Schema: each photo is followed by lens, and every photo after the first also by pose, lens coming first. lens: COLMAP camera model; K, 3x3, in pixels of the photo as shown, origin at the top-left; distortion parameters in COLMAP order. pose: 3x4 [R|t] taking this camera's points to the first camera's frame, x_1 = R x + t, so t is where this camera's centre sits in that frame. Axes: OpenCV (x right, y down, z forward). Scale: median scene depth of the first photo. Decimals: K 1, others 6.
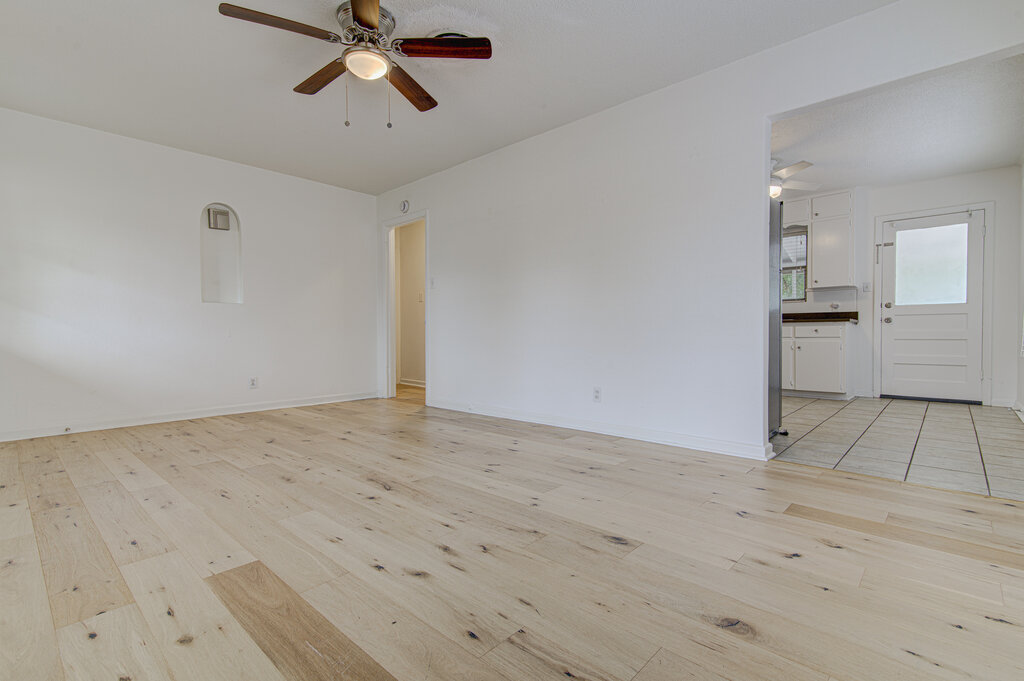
lens RADIAL K [[468.6, 0, 522.0], [0, 468.6, 338.7], [0, 0, 1]] dist [0.019999, 0.000112]
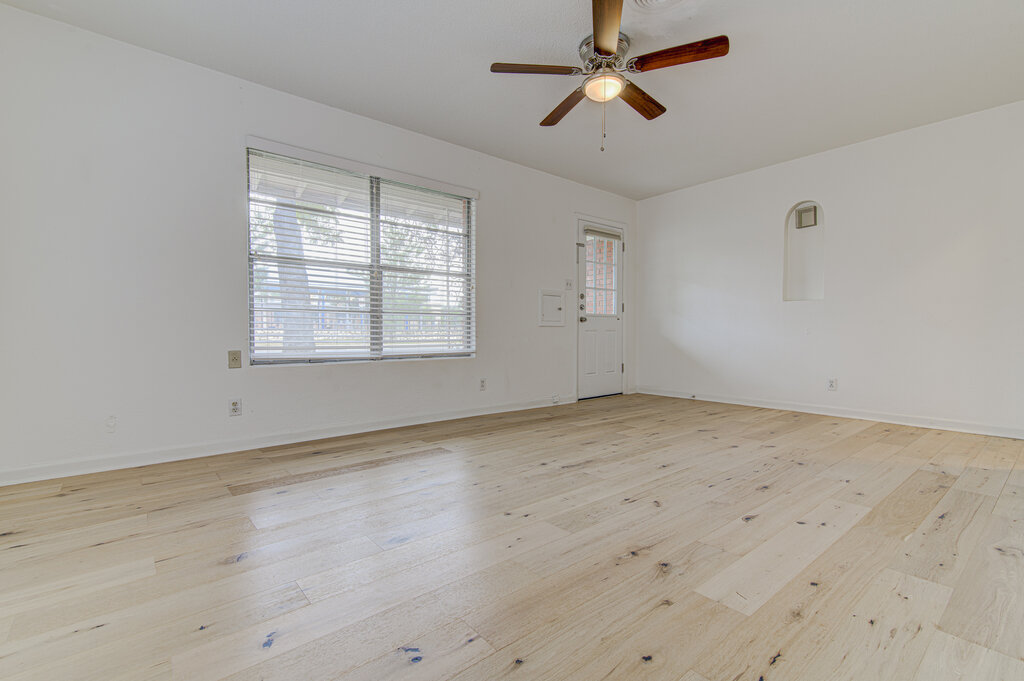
lens RADIAL K [[464.6, 0, 512.0], [0, 464.6, 340.5], [0, 0, 1]] dist [0.026608, -0.000015]
pose [[-0.136931, 0.024738, -0.990272, 0.799437], [-0.008510, 0.999622, 0.026148, -0.019971], [0.990544, 0.012007, -0.136668, 0.947548]]
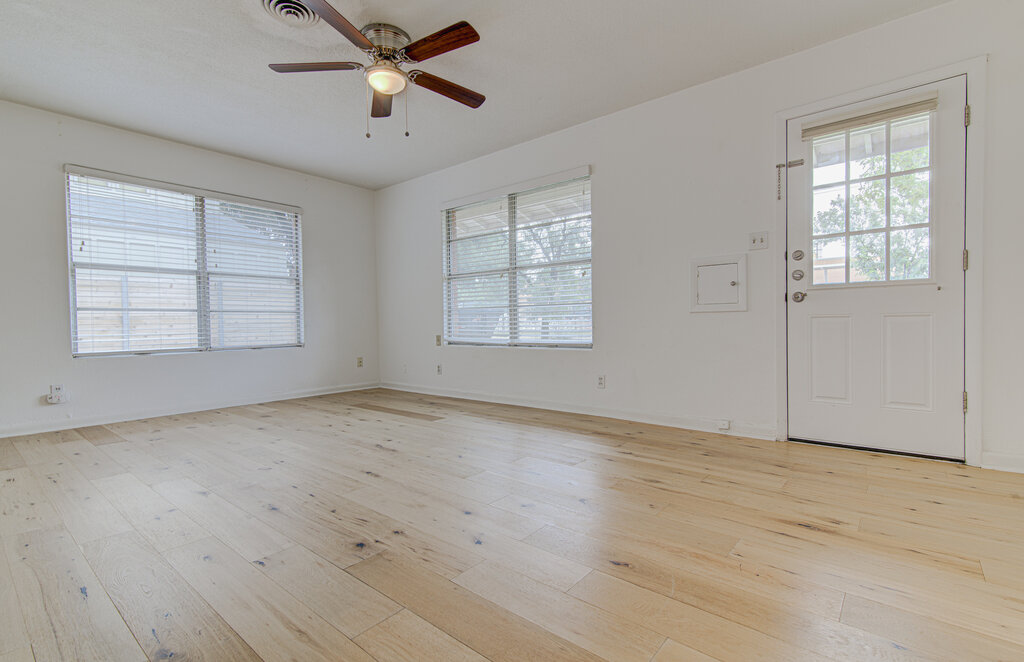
lens RADIAL K [[464.1, 0, 513.7], [0, 464.1, 333.3], [0, 0, 1]] dist [0.012465, -0.000305]
pose [[-0.998847, 0.018666, -0.044229, -0.563161], [0.017312, 0.999376, 0.030790, -0.019936], [0.044776, 0.029989, -0.998547, 2.116601]]
